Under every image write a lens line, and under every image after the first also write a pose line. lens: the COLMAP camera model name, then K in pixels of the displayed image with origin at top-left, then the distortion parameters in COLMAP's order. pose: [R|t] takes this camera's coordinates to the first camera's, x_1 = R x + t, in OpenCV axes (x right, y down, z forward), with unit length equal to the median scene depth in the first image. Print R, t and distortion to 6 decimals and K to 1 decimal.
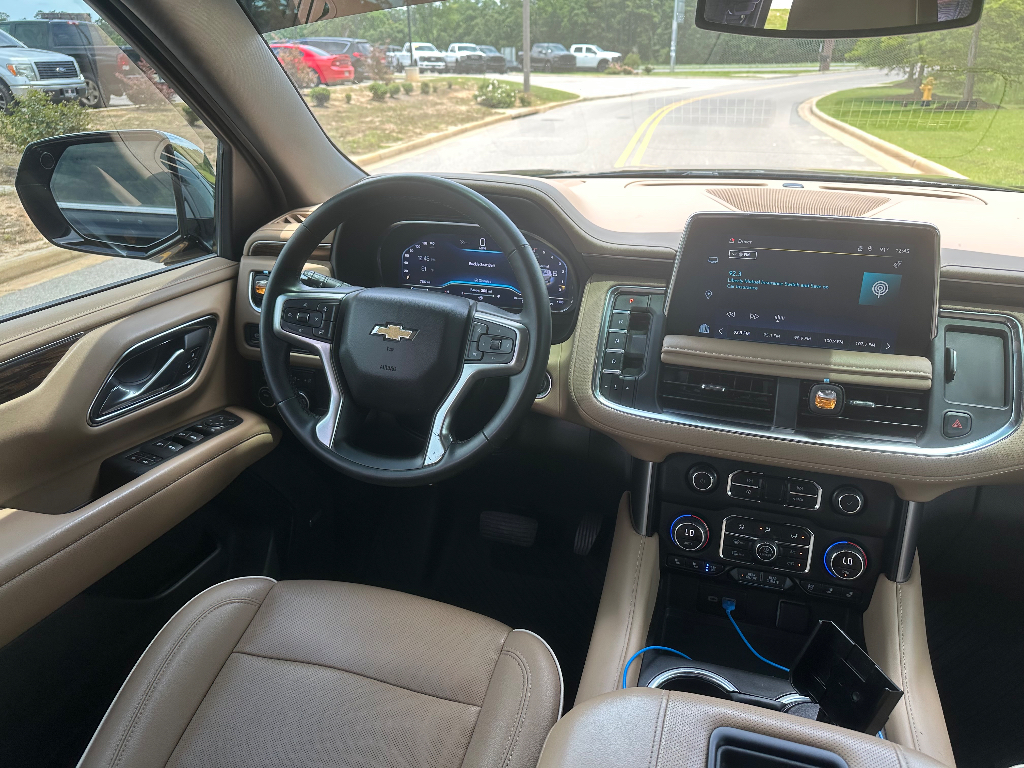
lens RADIAL K [[737.4, 0, 500.5], [0, 737.4, 380.8], [0, 0, 1]] dist [0.056248, -0.058739]
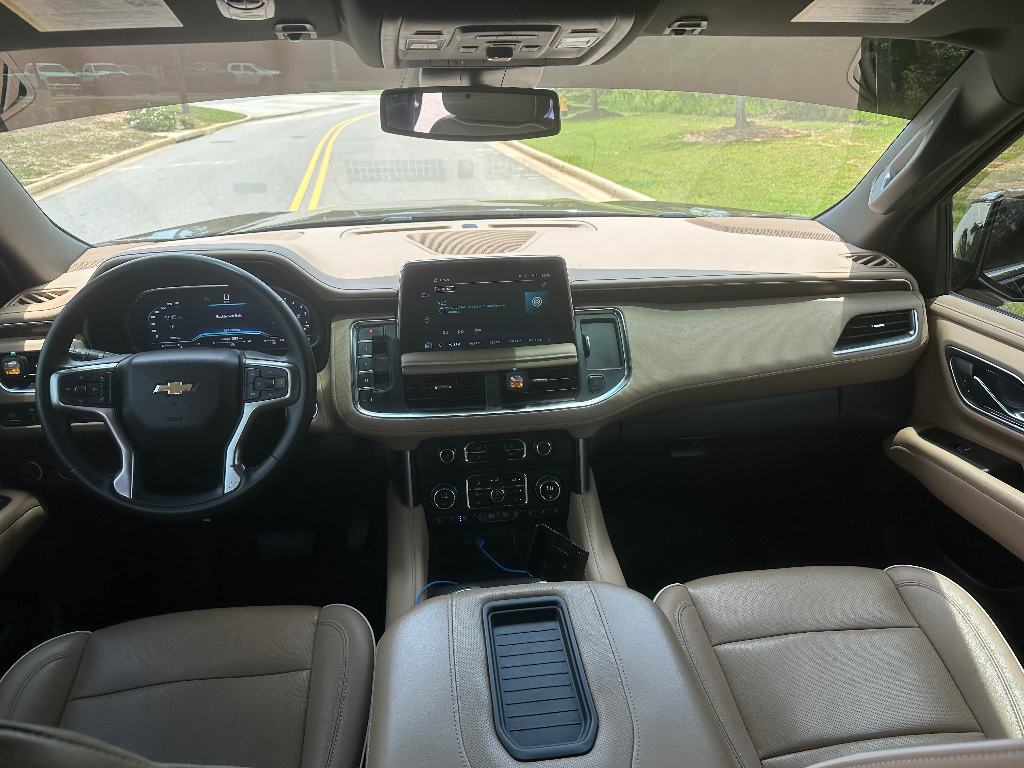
lens RADIAL K [[736.3, 0, 516.5], [0, 736.3, 375.5], [0, 0, 1]] dist [0.054341, -0.051556]
pose [[0.908580, -0.167928, 0.382469, -0.099223], [0.177297, 0.984097, 0.010901, -0.002219], [-0.378217, 0.057906, 0.923904, -0.291793]]
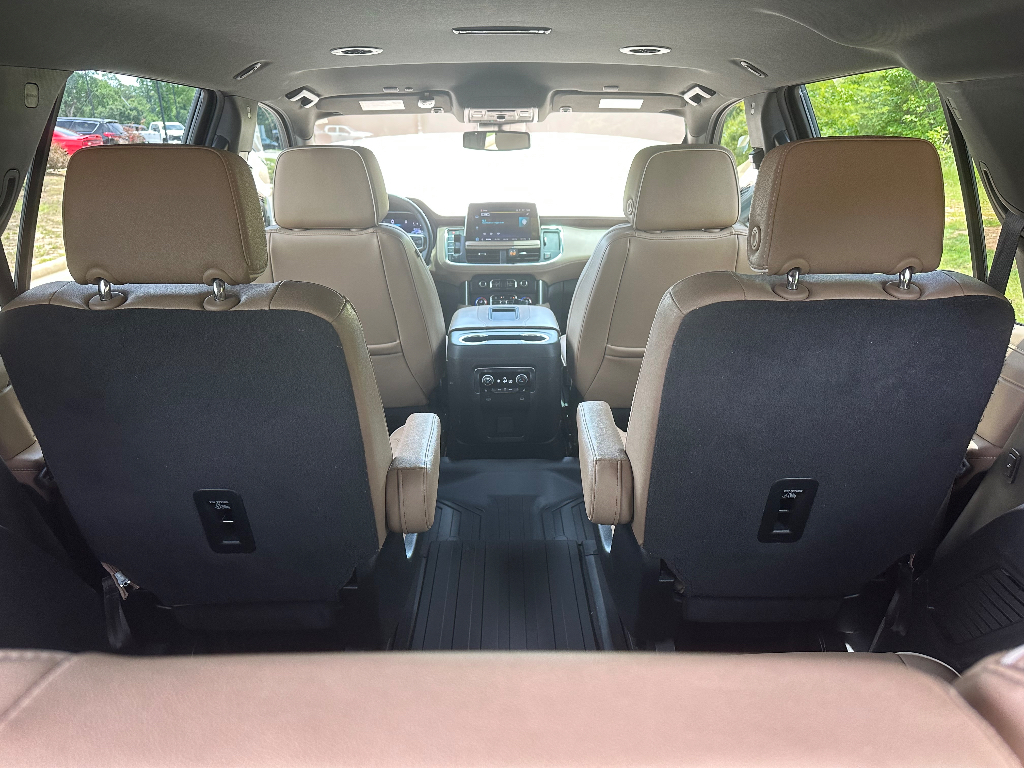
lens RADIAL K [[721.5, 0, 512.9], [0, 721.5, 400.1], [0, 0, 1]] dist [0.048879, -0.028620]
pose [[0.946963, -0.114312, 0.300323, -0.586017], [0.132576, 0.990321, -0.041085, 0.753340], [-0.292720, 0.078722, 0.952952, -1.930761]]
